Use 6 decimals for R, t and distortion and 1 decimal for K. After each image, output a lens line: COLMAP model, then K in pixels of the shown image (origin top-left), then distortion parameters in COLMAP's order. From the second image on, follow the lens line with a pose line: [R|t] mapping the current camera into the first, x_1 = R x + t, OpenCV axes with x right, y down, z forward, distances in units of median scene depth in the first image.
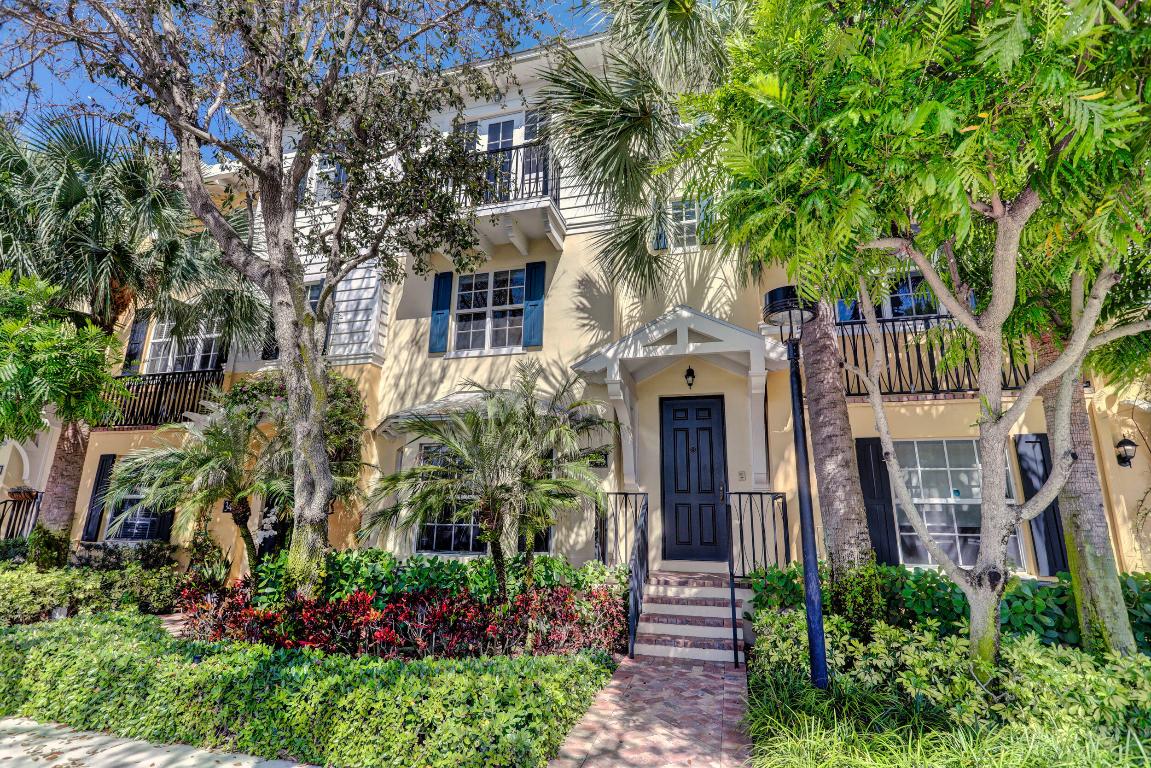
lens RADIAL K [[565.7, 0, 569.3], [0, 565.7, 389.4], [0, 0, 1]] dist [0.001433, 0.000419]
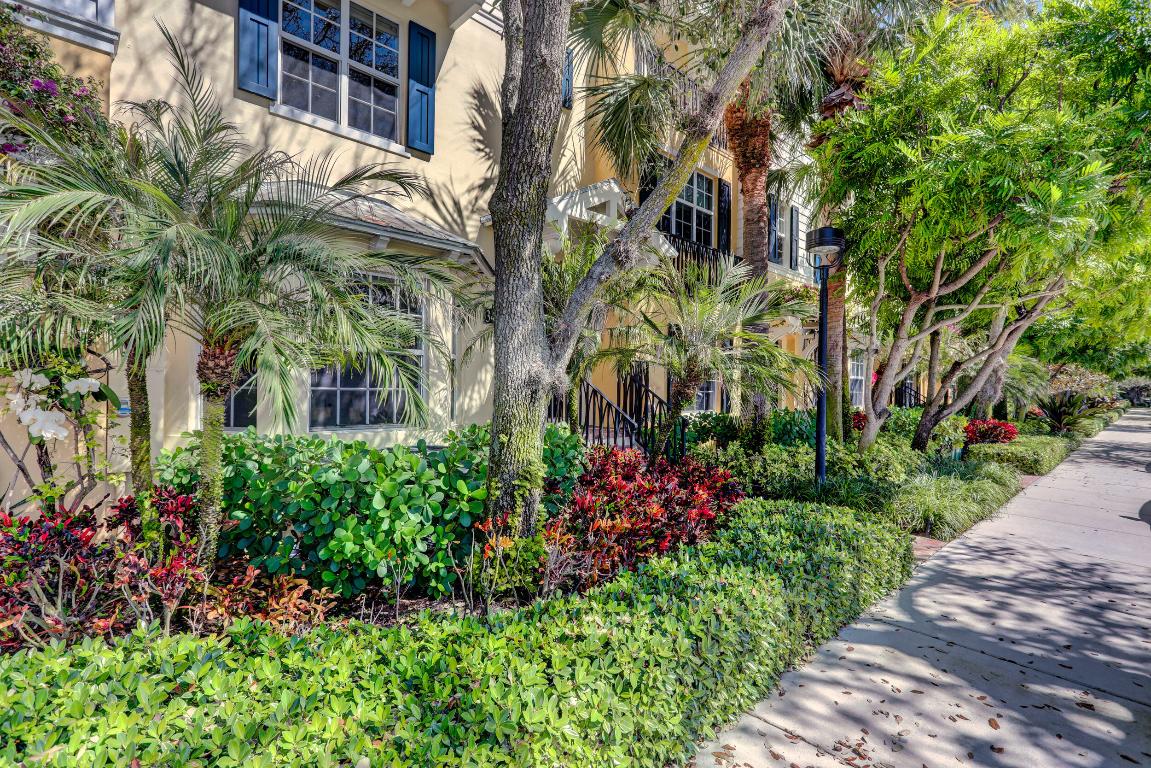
lens RADIAL K [[565.7, 0, 569.3], [0, 565.7, 389.4], [0, 0, 1]] dist [0.001433, 0.000419]
pose [[0.482806, -0.013568, 0.875622, -0.629013], [-0.208649, 0.969303, 0.130066, 0.088497], [-0.850508, -0.245494, 0.465154, 0.425614]]
